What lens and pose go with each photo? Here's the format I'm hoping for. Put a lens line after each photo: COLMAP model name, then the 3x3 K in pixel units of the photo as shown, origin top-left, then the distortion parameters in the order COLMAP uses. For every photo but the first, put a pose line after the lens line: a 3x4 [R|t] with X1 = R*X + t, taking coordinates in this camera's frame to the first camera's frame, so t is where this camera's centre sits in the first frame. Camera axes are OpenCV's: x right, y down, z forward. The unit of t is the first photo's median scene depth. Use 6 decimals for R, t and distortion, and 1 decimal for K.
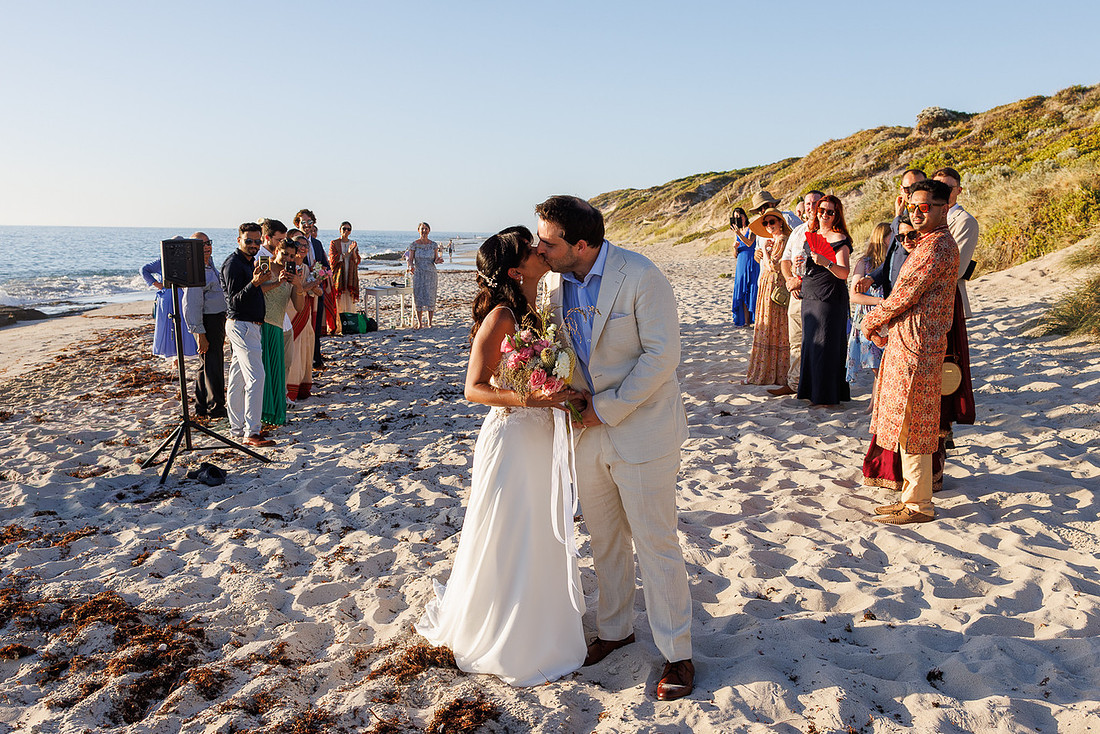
lens RADIAL K [[1170.1, 0, 551.3], [0, 1170.1, 368.8], [0, 0, 1]] dist [-0.072244, 0.000000]
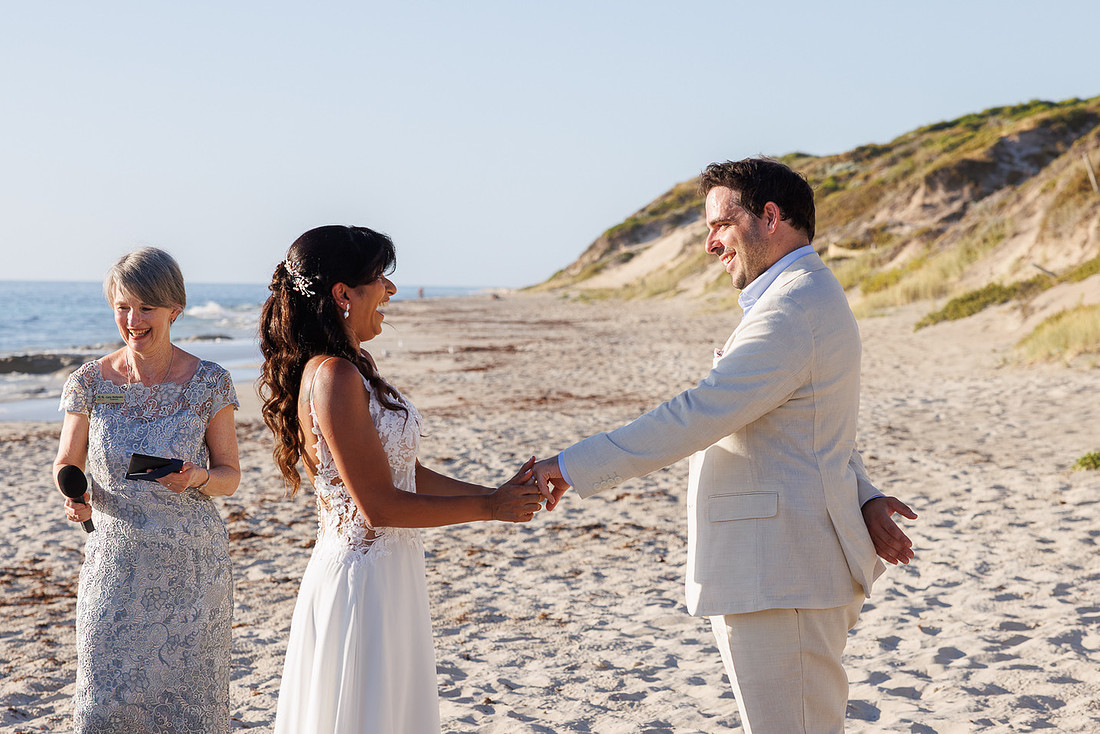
lens RADIAL K [[3097.7, 0, 577.3], [0, 3097.7, 254.9], [0, 0, 1]] dist [0.167730, 0.000000]
pose [[0.999882, -0.009761, -0.011891, 0.019021], [0.008216, 0.992283, -0.123723, -0.018522], [0.013007, 0.123611, 0.992246, 0.140438]]
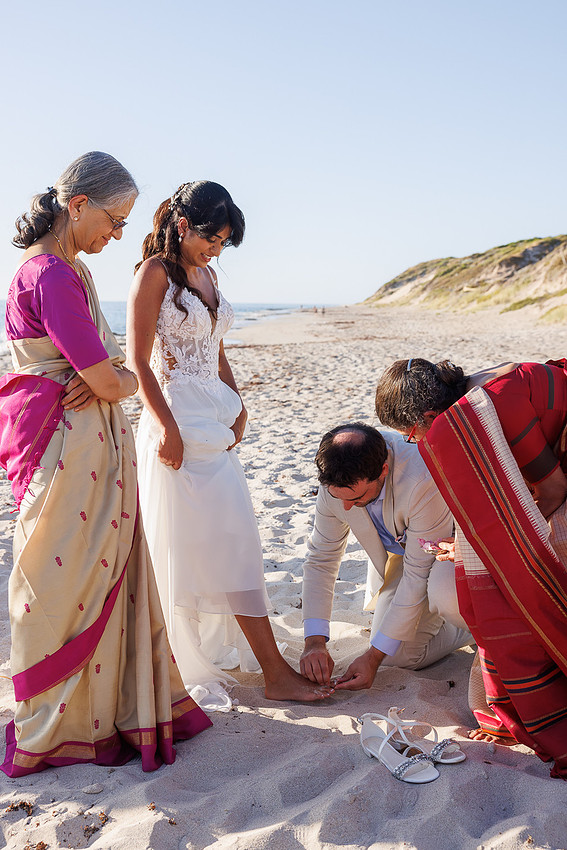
lens RADIAL K [[1003.7, 0, 301.0], [0, 1003.7, 376.3], [0, 0, 1]] dist [0.040705, 0.000000]
pose [[0.996769, -0.003242, -0.080260, 0.013384], [-0.000488, 0.998922, -0.046419, -0.019223], [0.080324, 0.046309, 0.995692, 0.195363]]
